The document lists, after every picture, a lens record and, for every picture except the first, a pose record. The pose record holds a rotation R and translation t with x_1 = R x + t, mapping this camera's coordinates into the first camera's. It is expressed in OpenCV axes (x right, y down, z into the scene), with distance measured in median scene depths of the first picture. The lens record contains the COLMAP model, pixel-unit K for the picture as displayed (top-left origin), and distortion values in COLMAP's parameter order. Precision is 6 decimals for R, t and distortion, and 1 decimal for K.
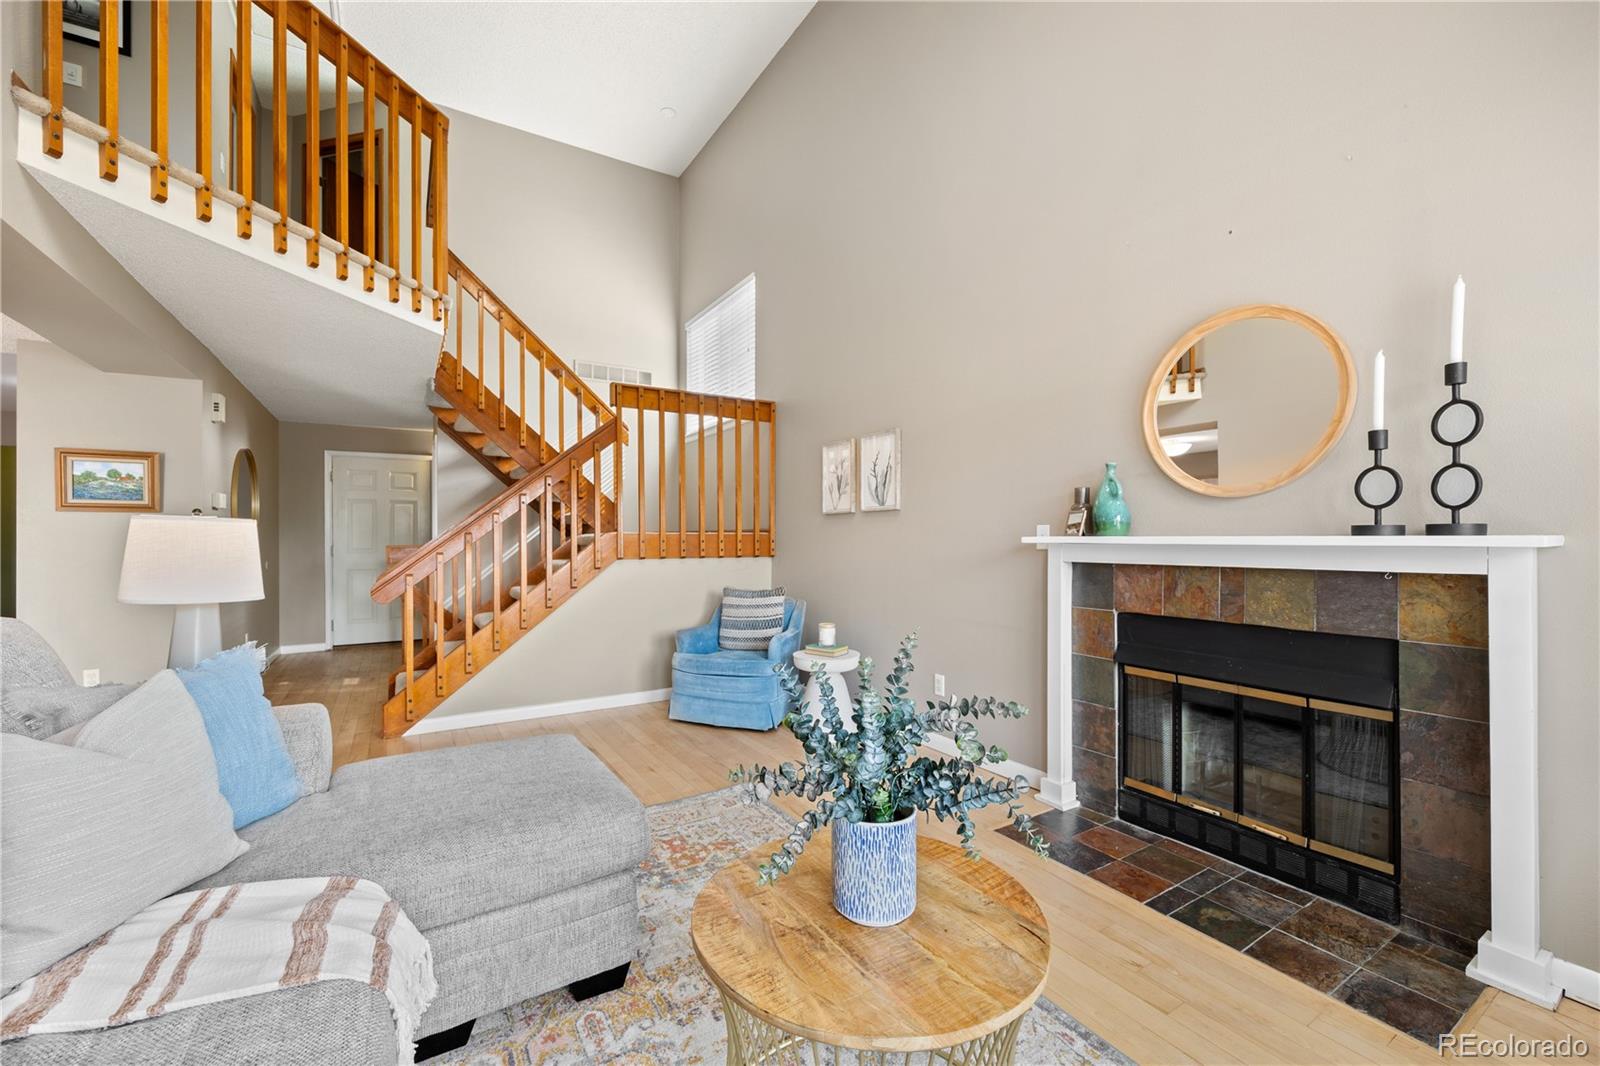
lens RADIAL K [[640.3, 0, 794.3], [0, 640.3, 533.1], [0, 0, 1]] dist [0.000728, 0.000040]
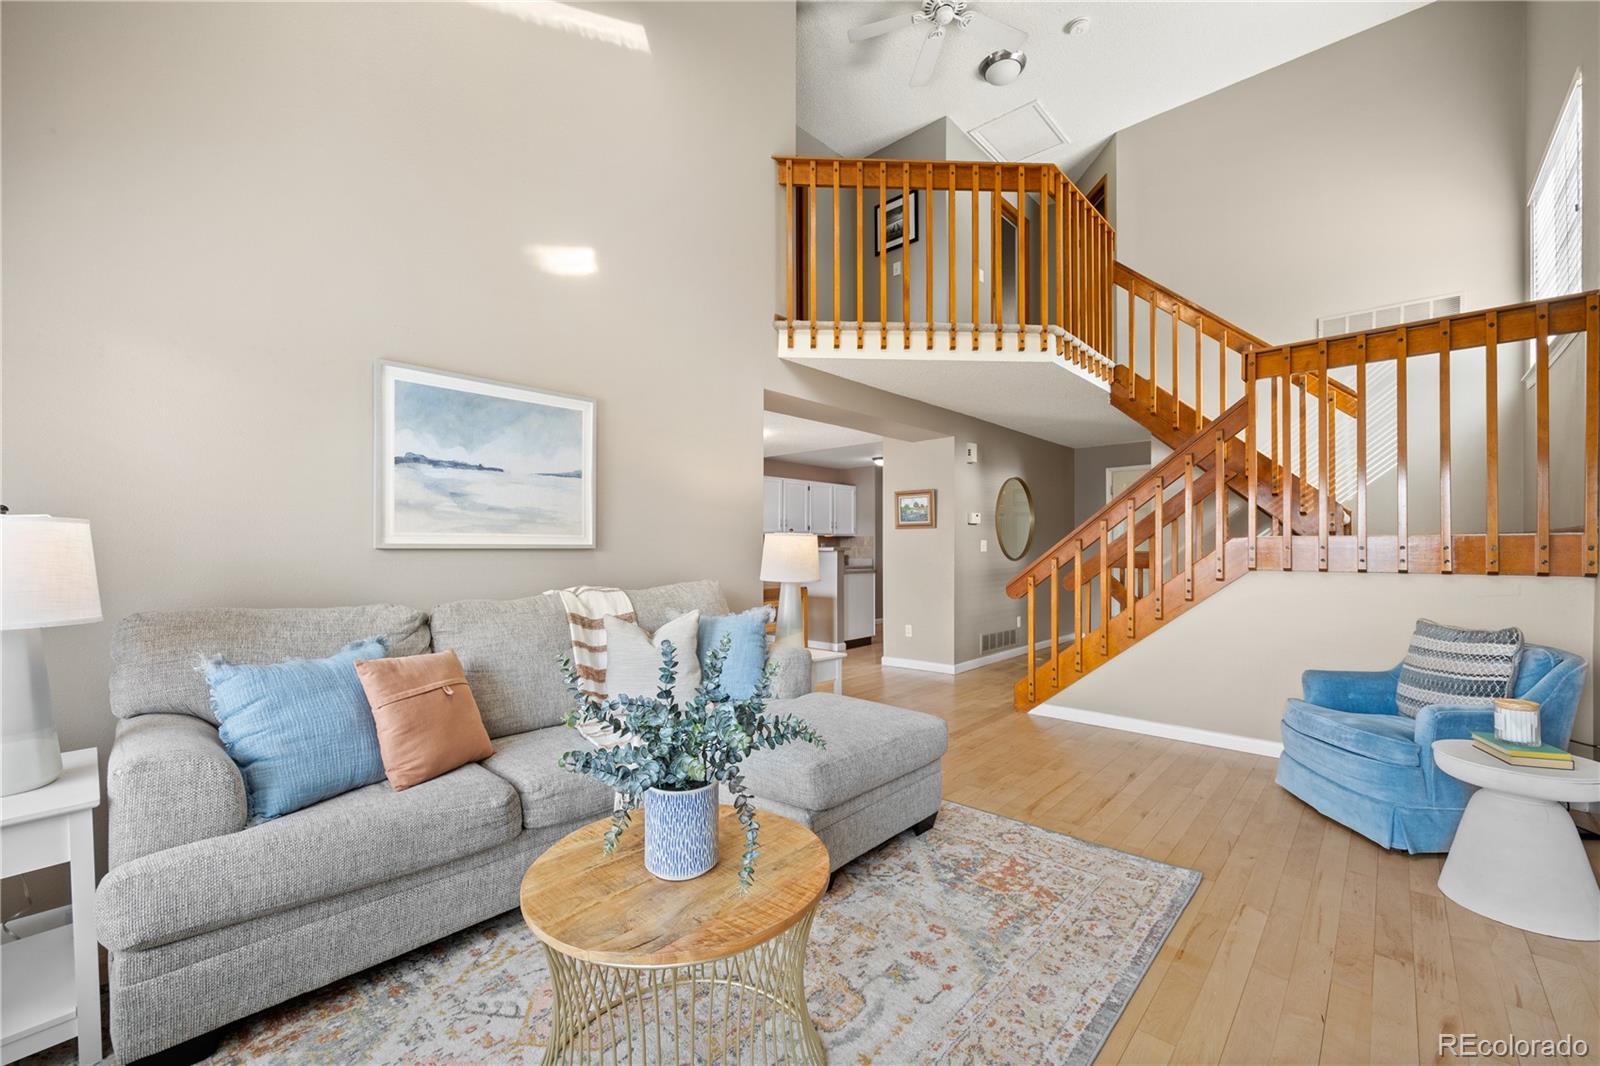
lens RADIAL K [[640.3, 0, 804.8], [0, 640.3, 547.5], [0, 0, 1]] dist [0.000728, 0.000040]
pose [[0.276590, 0.002156, -0.960985, 0.396444], [0.012245, 0.999908, 0.005767, 0.001819], [0.960910, -0.013363, 0.276539, 0.277959]]
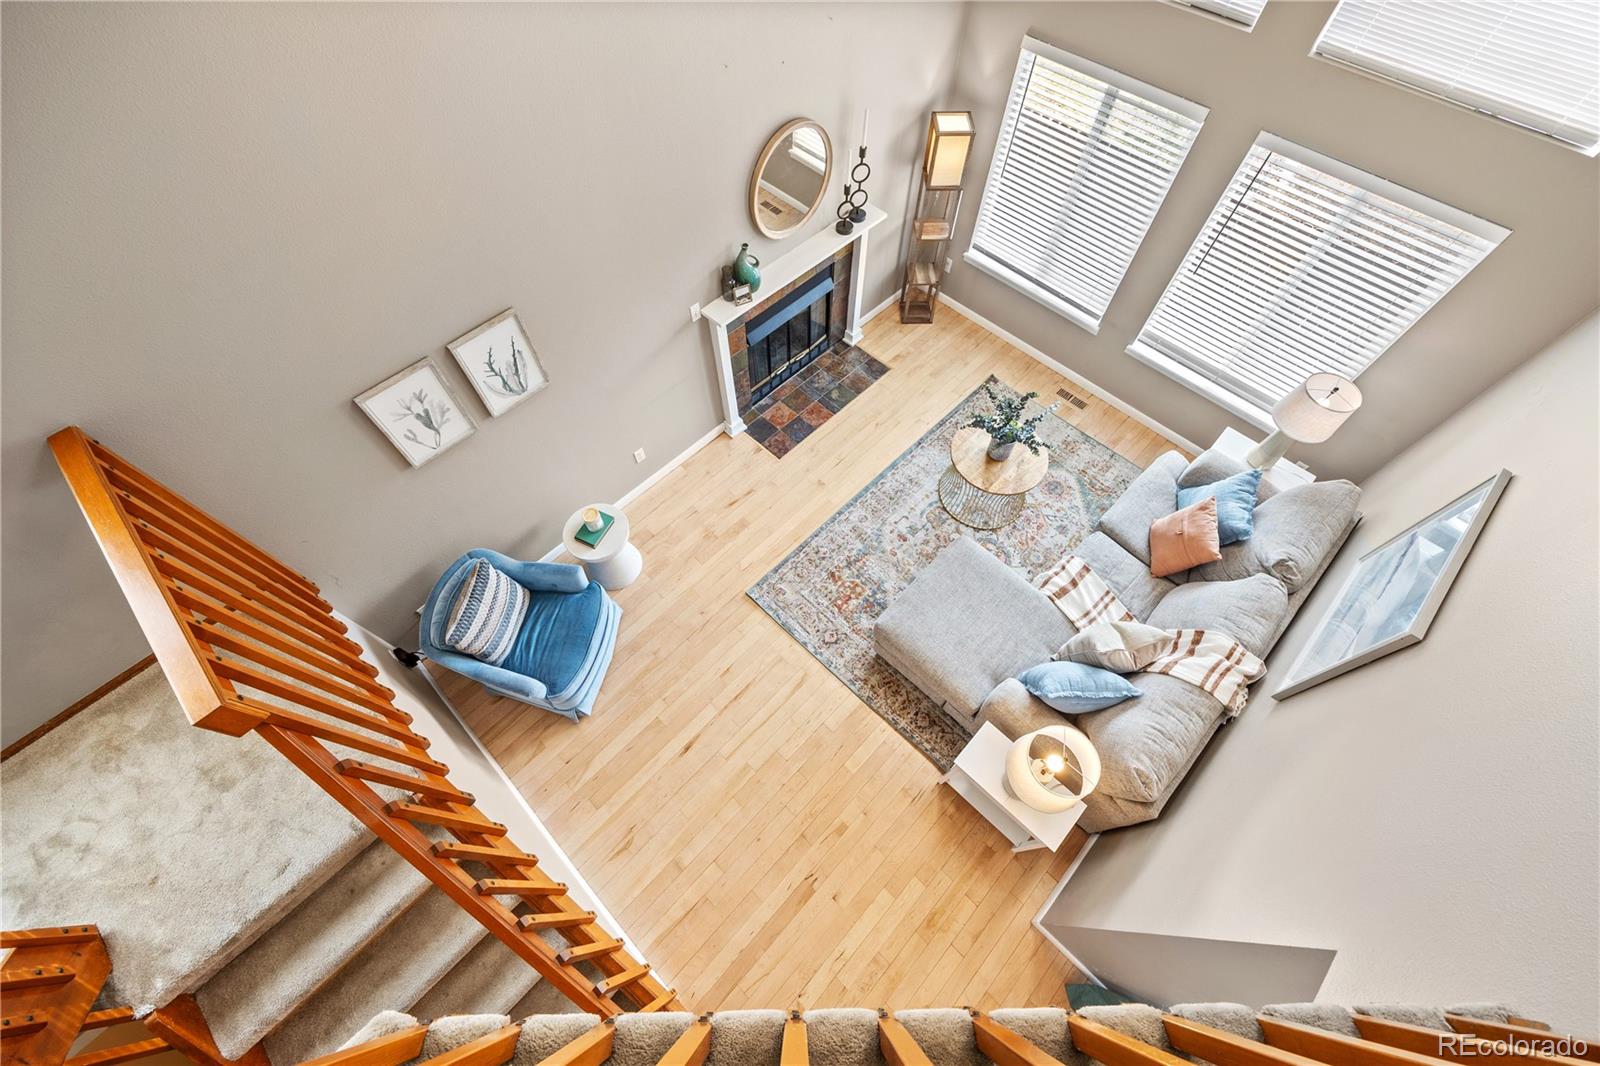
lens RADIAL K [[640.3, 0, 795.7], [0, 640.3, 532.5], [0, 0, 1]] dist [0.000728, 0.000040]
pose [[-0.240073, -0.842358, 0.482490, -0.522276], [-0.007694, 0.498661, 0.866763, -0.700078], [-0.970724, 0.204374, -0.126196, 0.811775]]
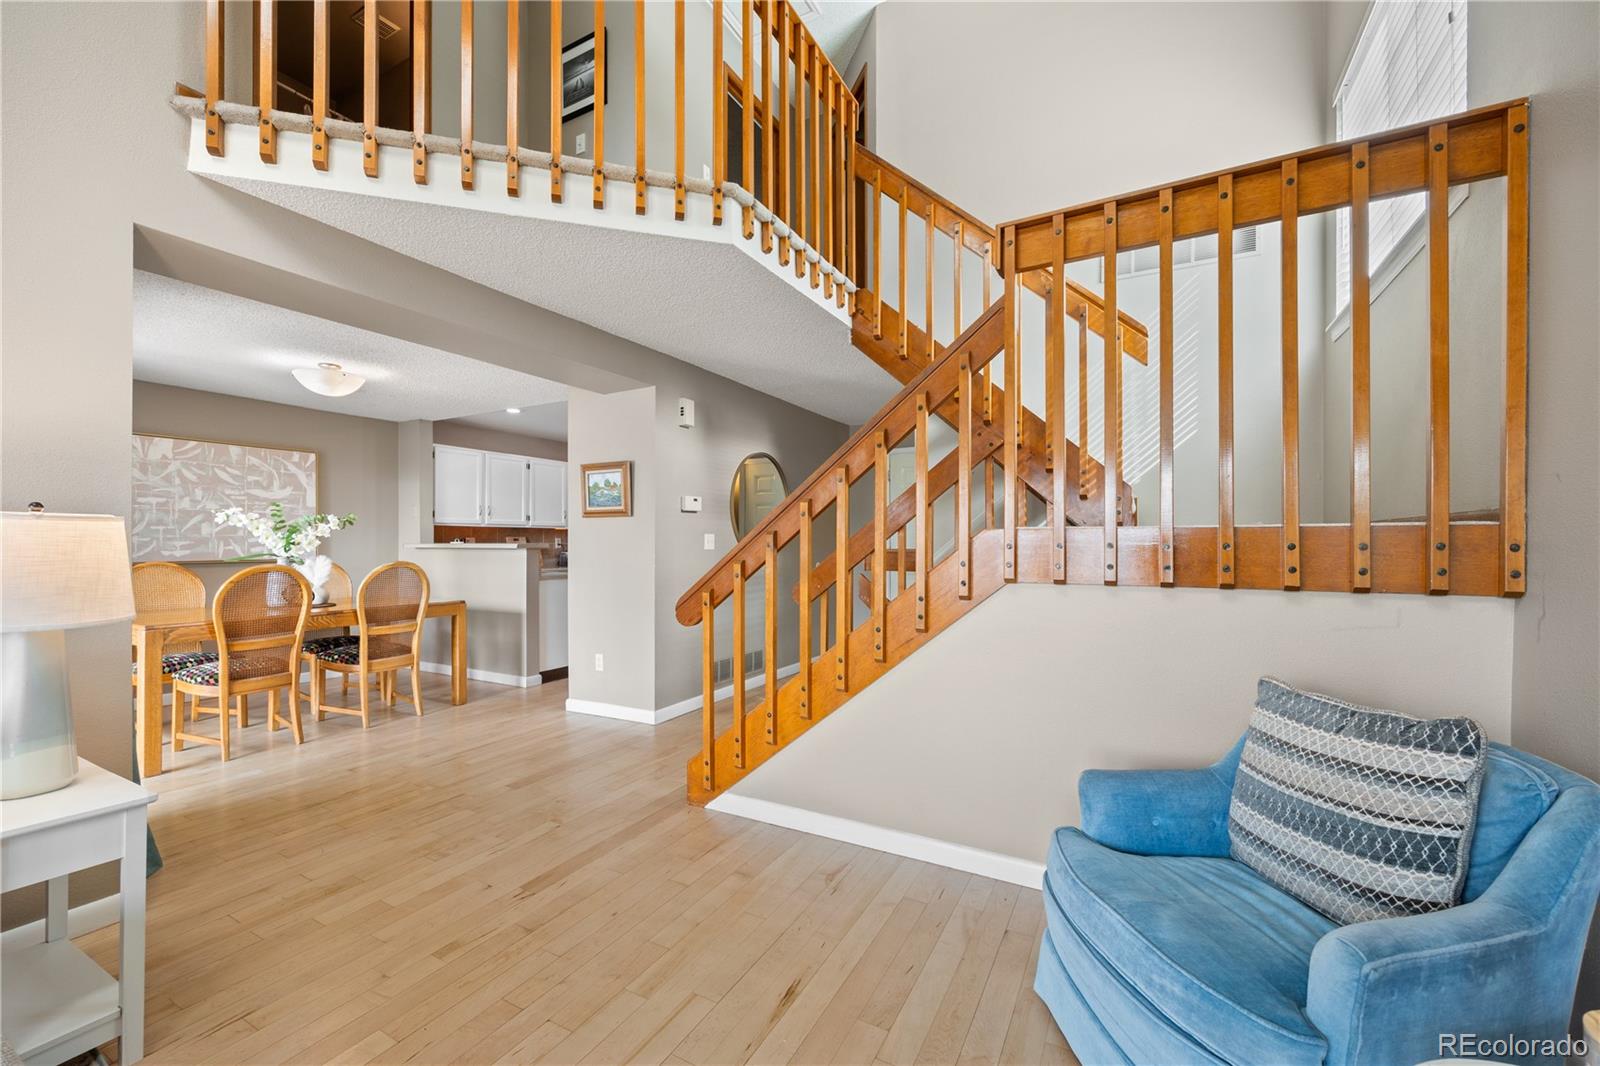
lens RADIAL K [[640.3, 0, 798.2], [0, 640.3, 543.1], [0, 0, 1]] dist [0.000728, 0.000040]
pose [[0.494736, 0.002880, -0.869039, 0.083525], [0.009600, 0.999915, 0.008779, 0.006129], [0.868990, -0.012686, 0.494666, 0.714199]]
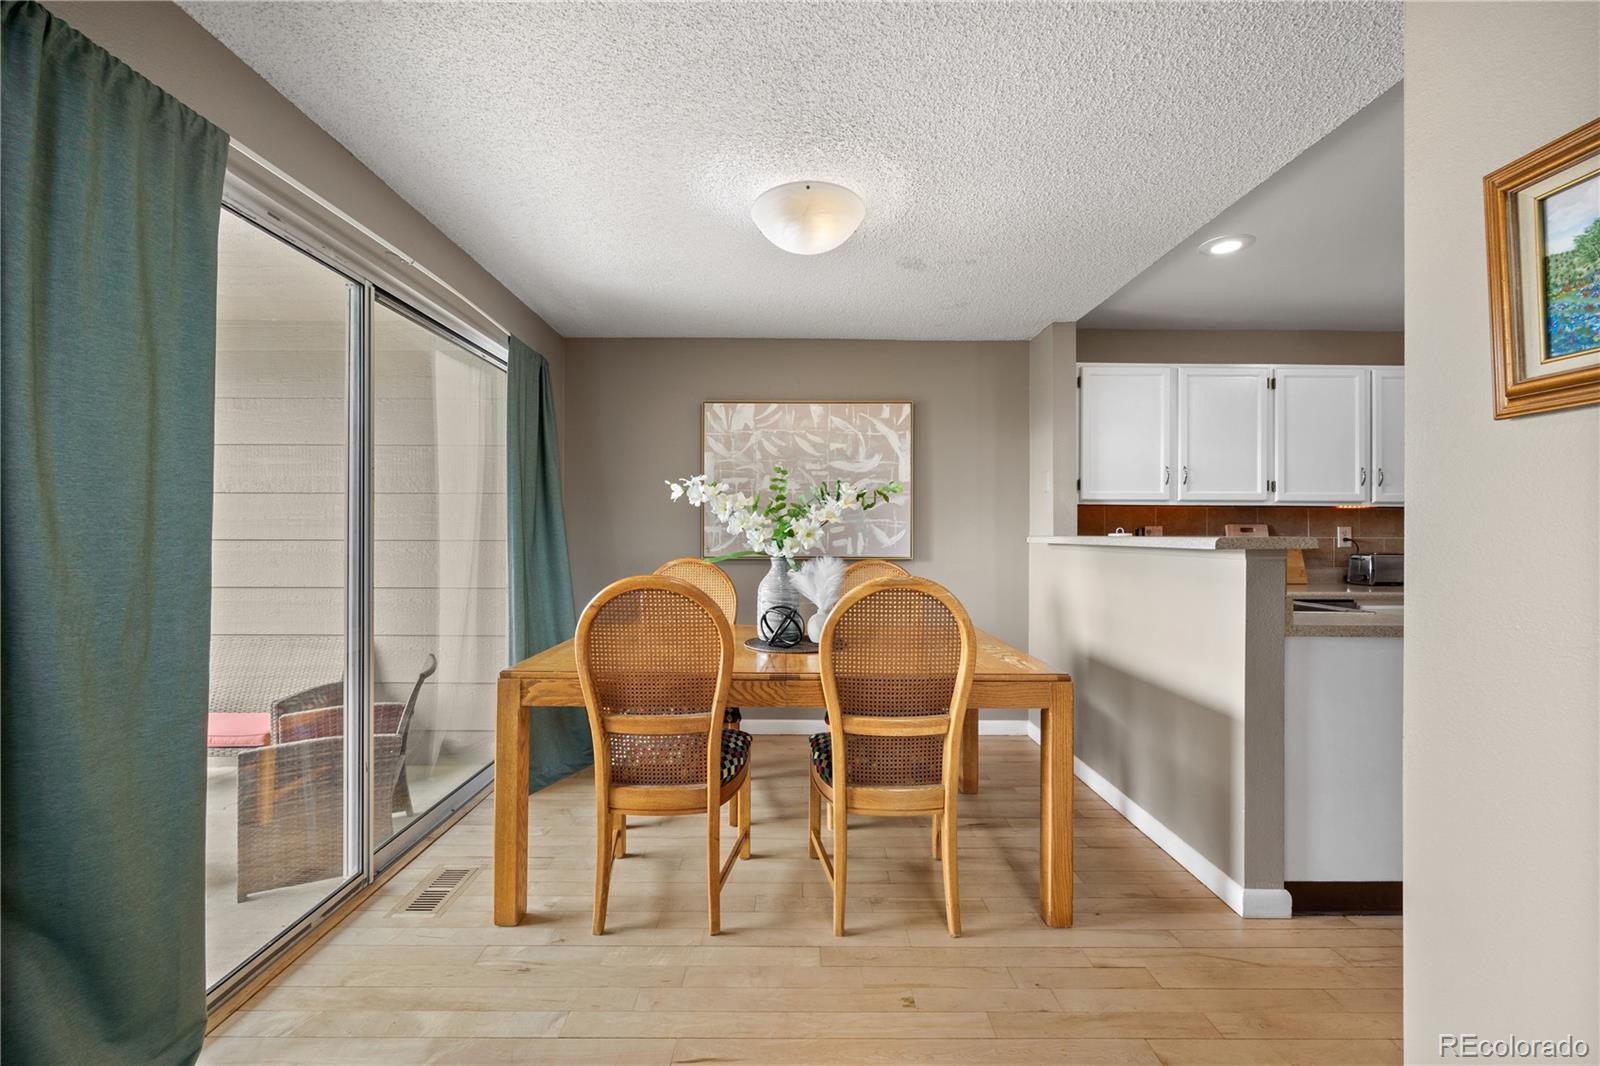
lens RADIAL K [[640.3, 0, 798.1], [0, 640.3, 531.8], [0, 0, 1]] dist [0.000728, 0.000040]
pose [[-0.516767, -0.002933, -0.856121, -0.738894], [0.006380, 0.999953, -0.007277, 0.010214], [0.856102, -0.009223, -0.516724, 0.840716]]
